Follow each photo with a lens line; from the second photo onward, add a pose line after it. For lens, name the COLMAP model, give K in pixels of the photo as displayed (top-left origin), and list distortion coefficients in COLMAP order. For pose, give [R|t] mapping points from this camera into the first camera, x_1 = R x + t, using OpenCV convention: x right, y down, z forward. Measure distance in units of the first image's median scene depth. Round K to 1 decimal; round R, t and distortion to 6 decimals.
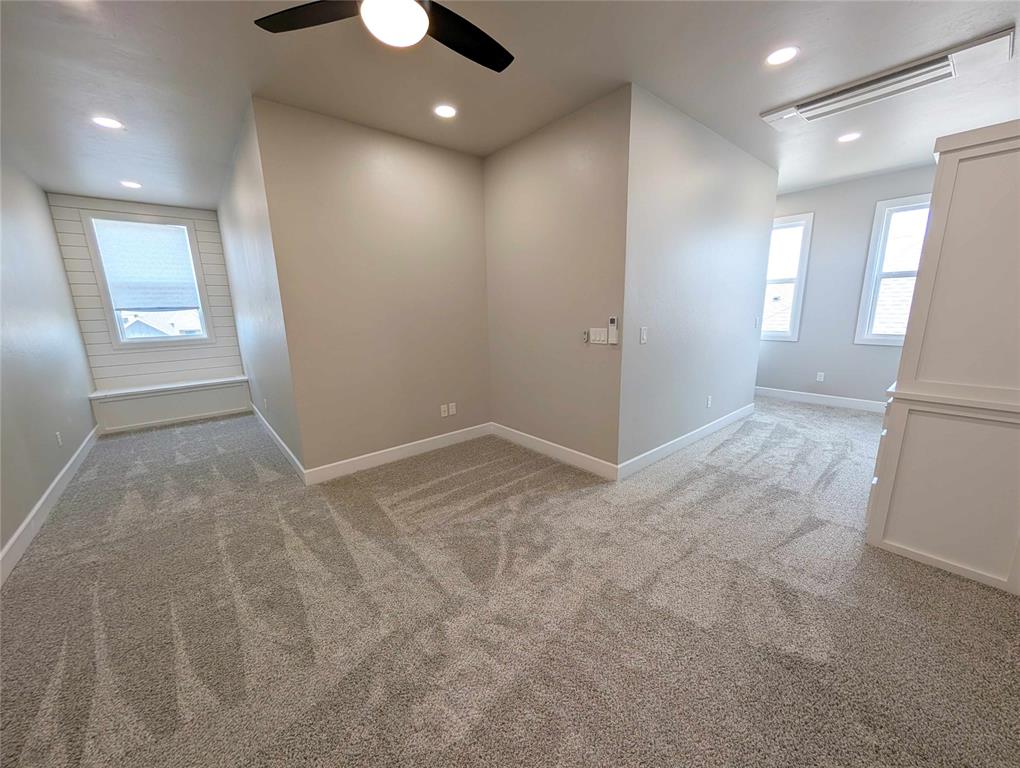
lens RADIAL K [[387.8, 0, 512.2], [0, 387.8, 390.1], [0, 0, 1]] dist [-0.000941, 0.000757]
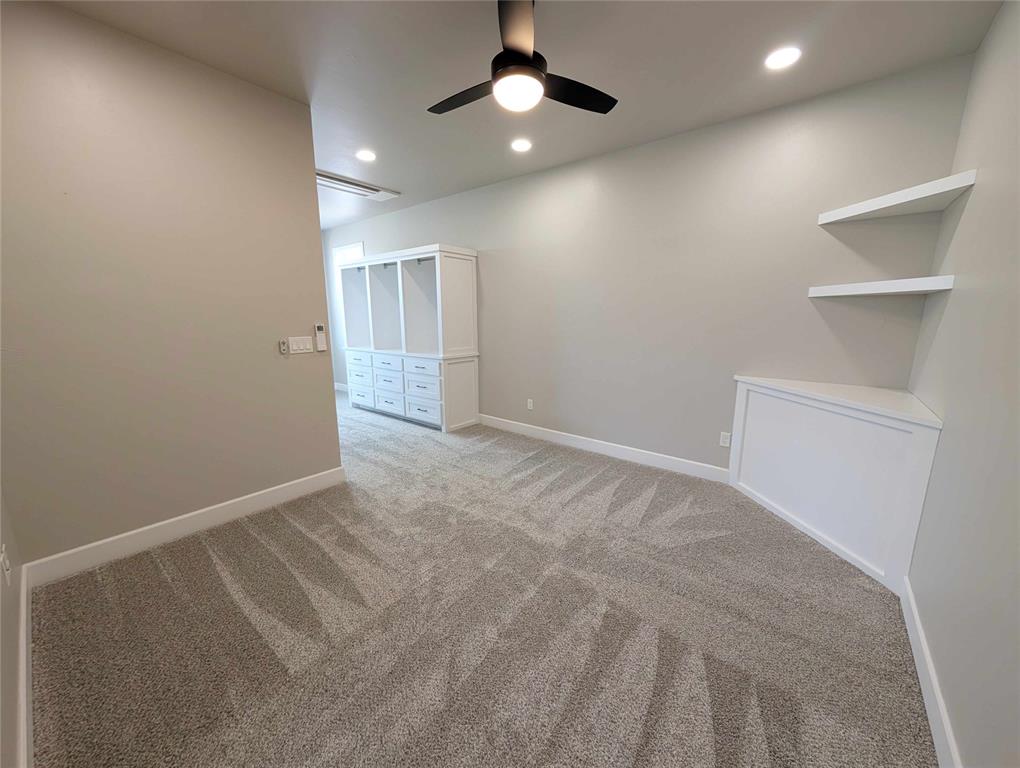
lens RADIAL K [[387.8, 0, 512.2], [0, 387.8, 390.1], [0, 0, 1]] dist [-0.000941, 0.000757]
pose [[-0.187189, -0.163930, 0.968549, -0.829263], [0.212481, 0.955878, 0.202851, -0.121039], [-0.959068, 0.243770, -0.144098, 0.694048]]
